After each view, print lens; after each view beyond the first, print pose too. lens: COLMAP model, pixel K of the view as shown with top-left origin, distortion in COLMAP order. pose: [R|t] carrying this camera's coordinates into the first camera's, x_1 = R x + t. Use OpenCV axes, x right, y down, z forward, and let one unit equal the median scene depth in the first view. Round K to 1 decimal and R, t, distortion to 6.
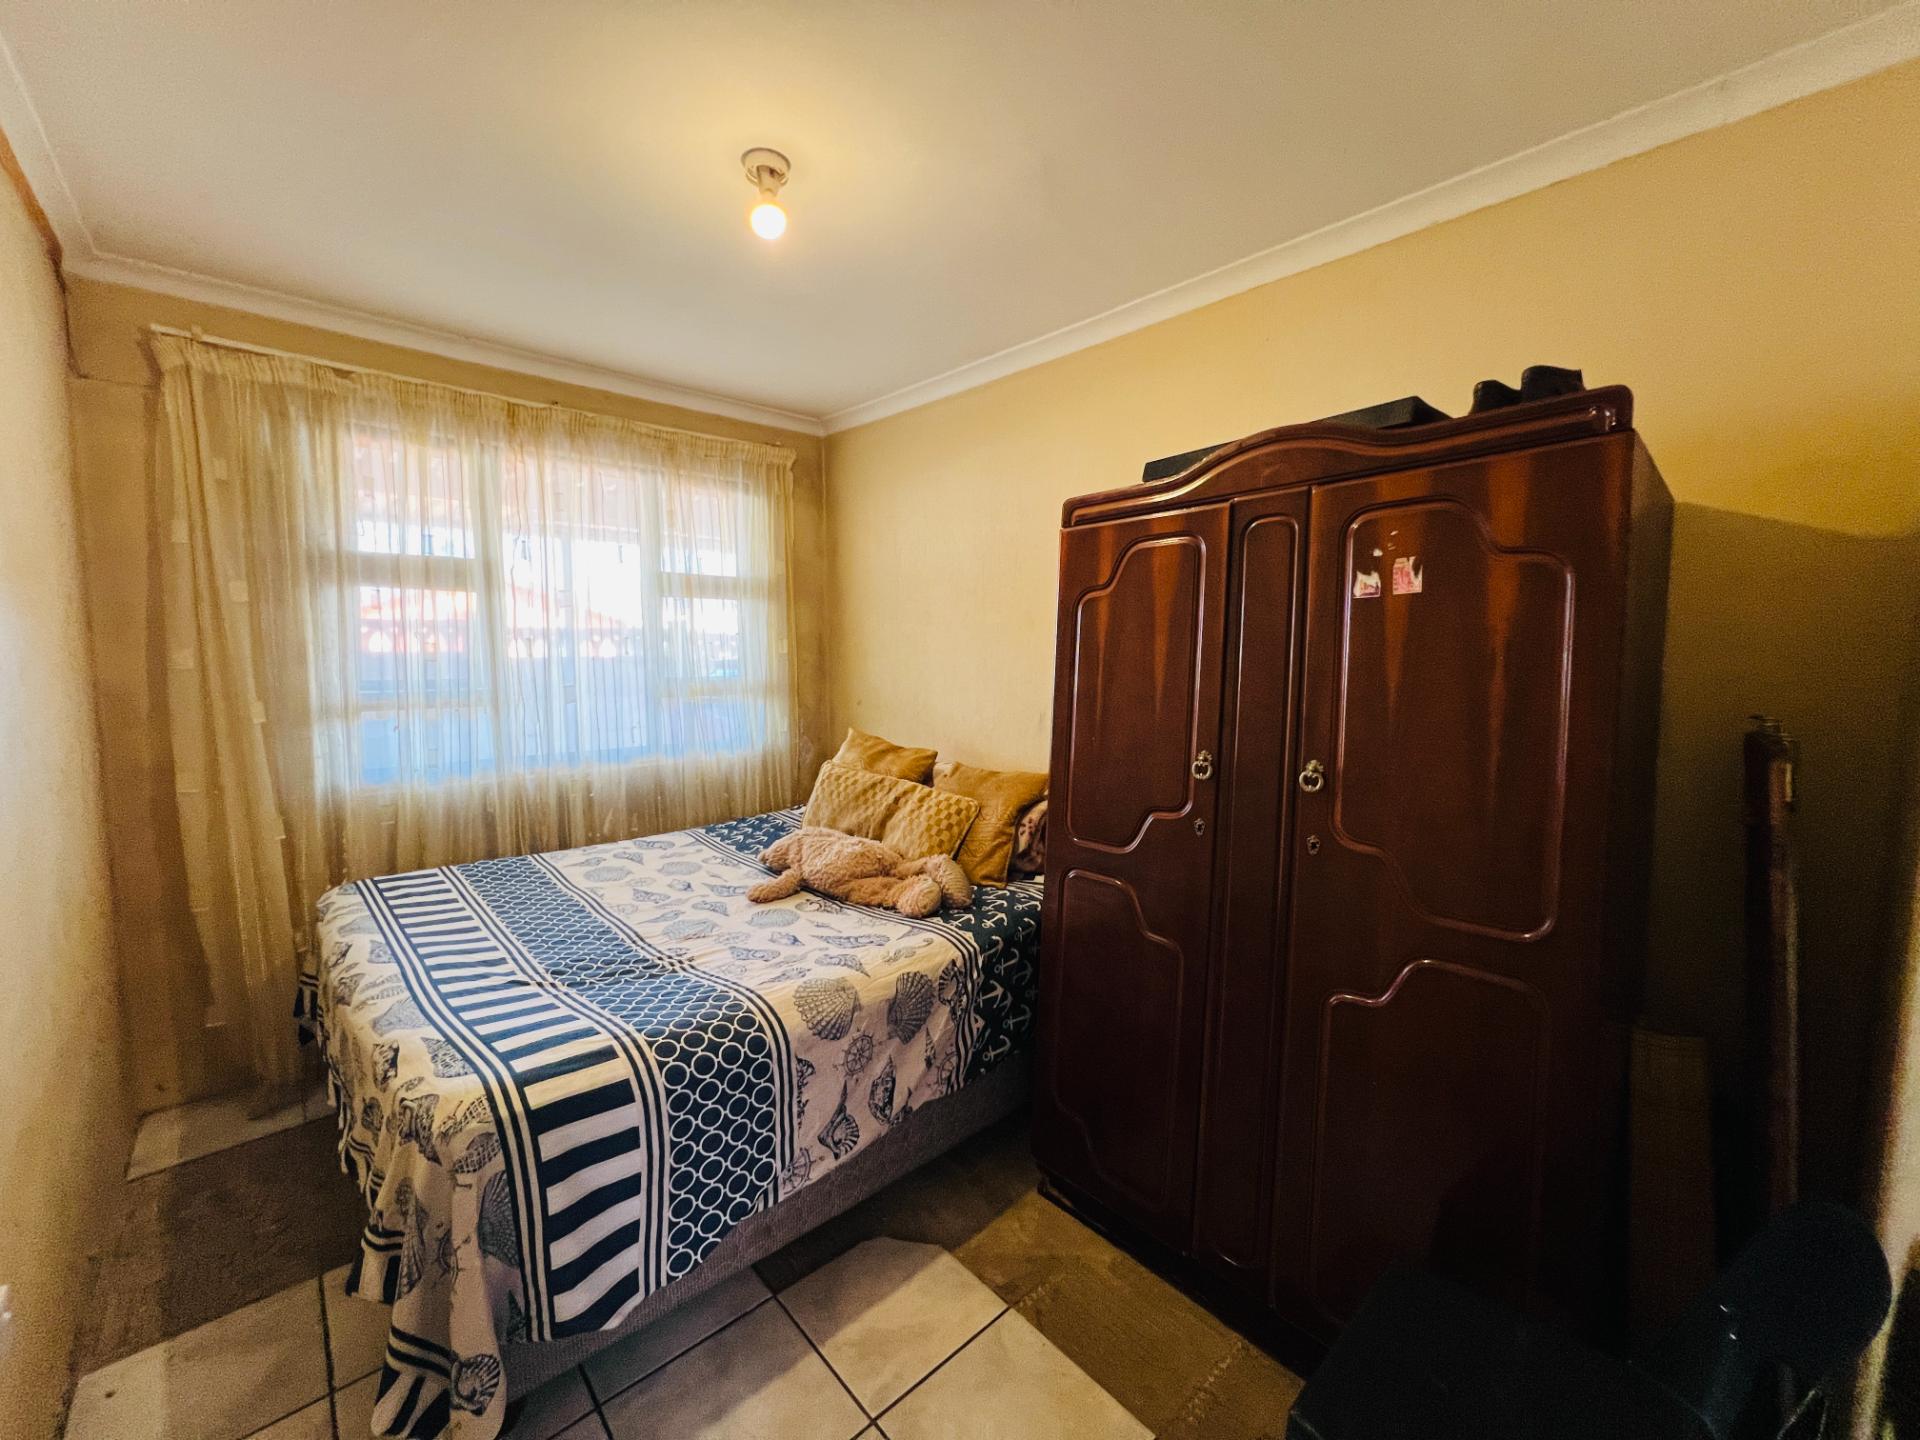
lens RADIAL K [[767.9, 0, 953.4], [0, 767.9, 722.0], [0, 0, 1]] dist [-0.003589, 0.001106]
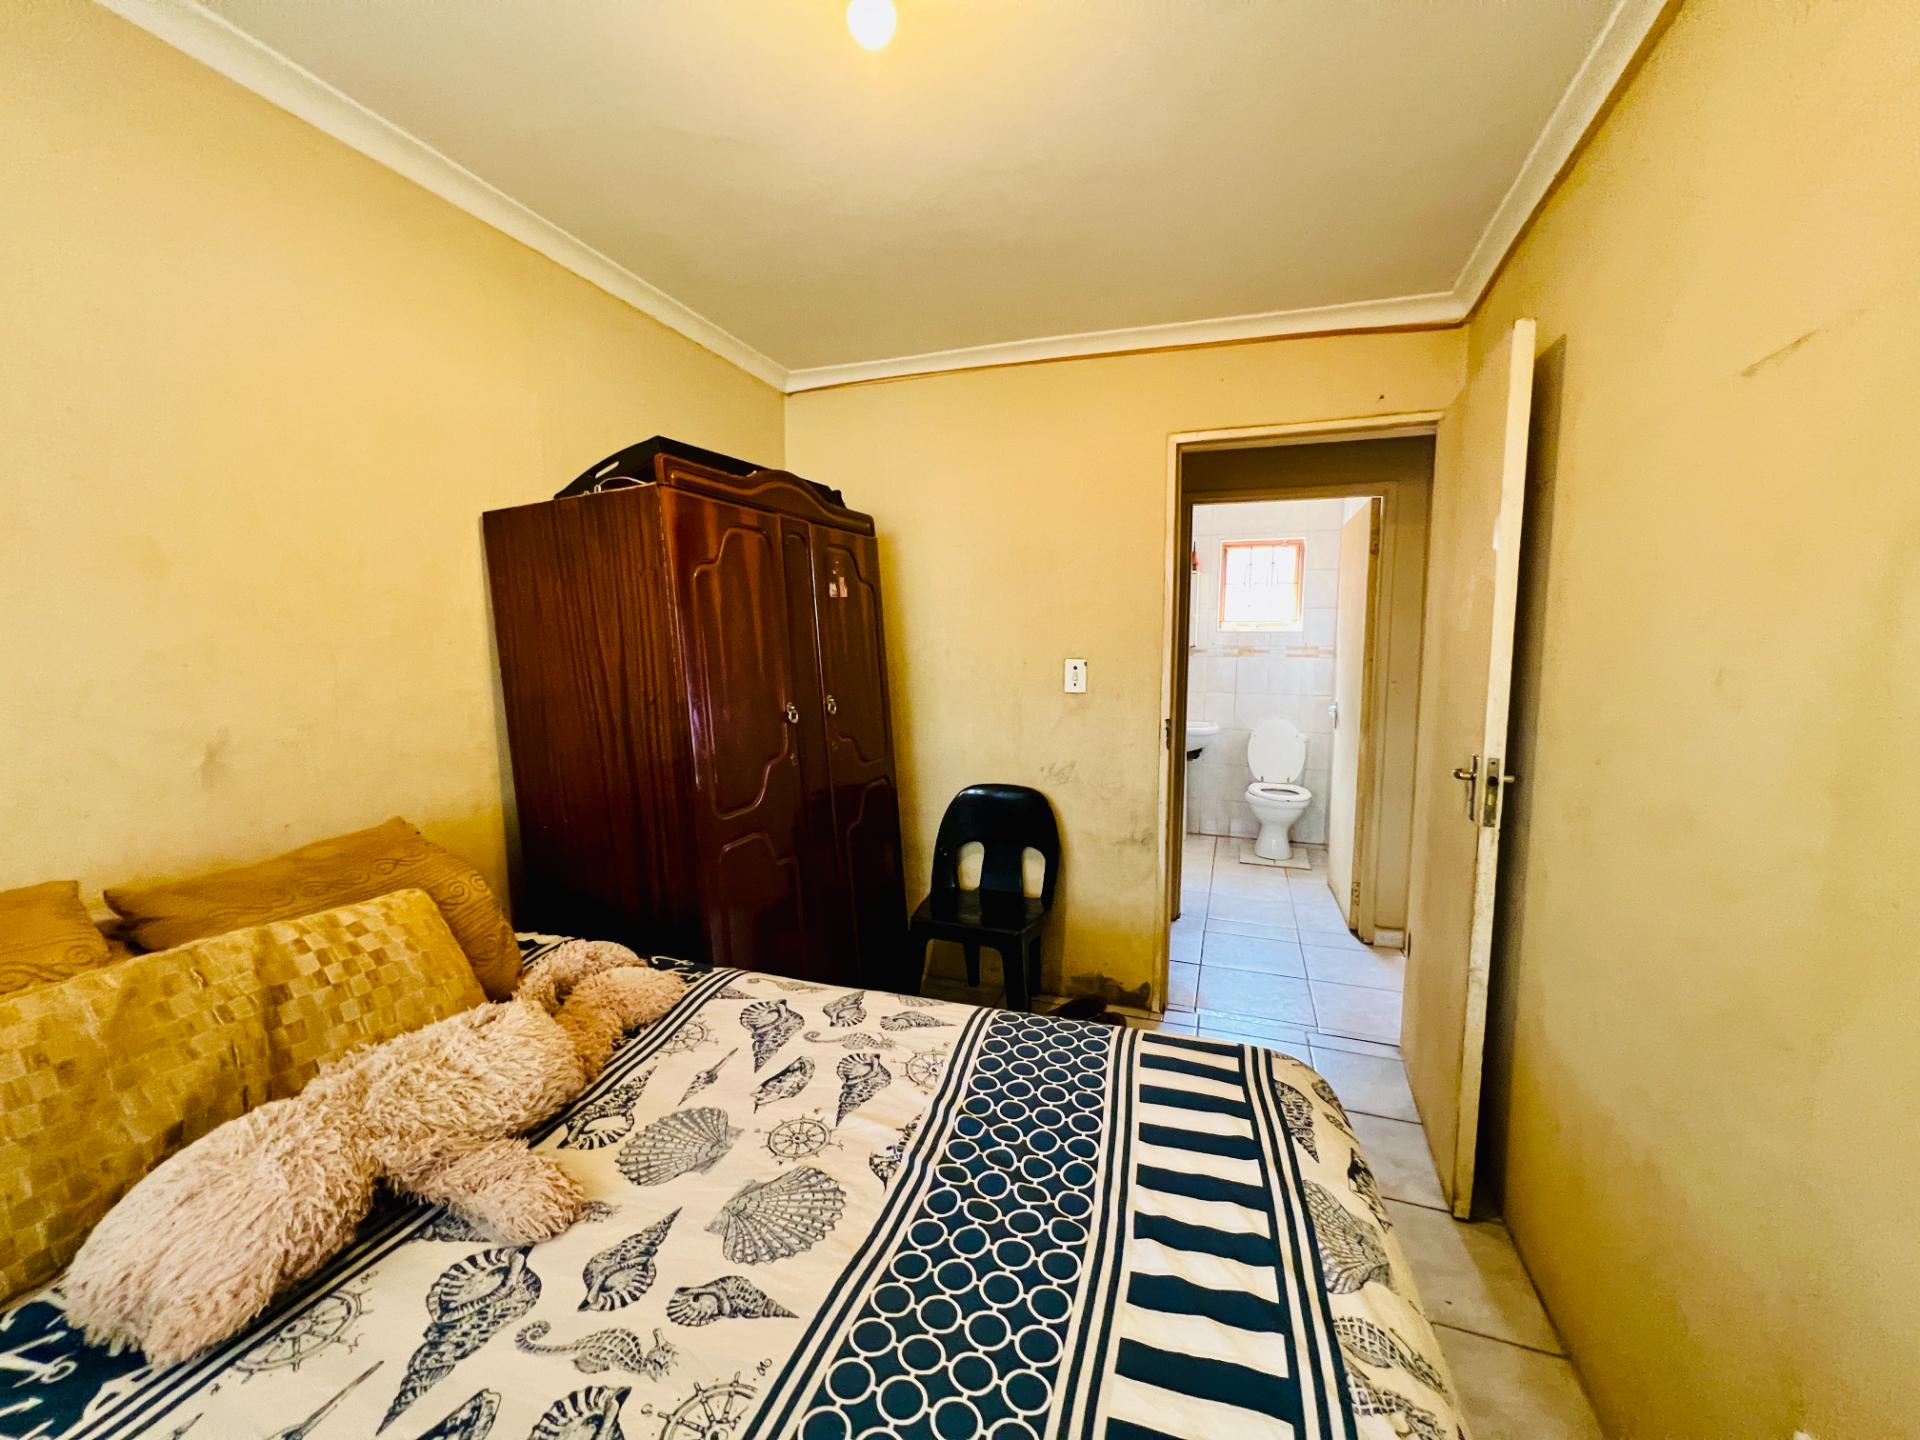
lens RADIAL K [[767.9, 0, 944.8], [0, 767.9, 713.7], [0, 0, 1]] dist [-0.003589, 0.001106]
pose [[-0.451707, -0.090790, 0.887535, -0.877735], [0.083020, 0.986215, 0.143138, -0.100061], [-0.888295, 0.138339, -0.437943, 1.215514]]
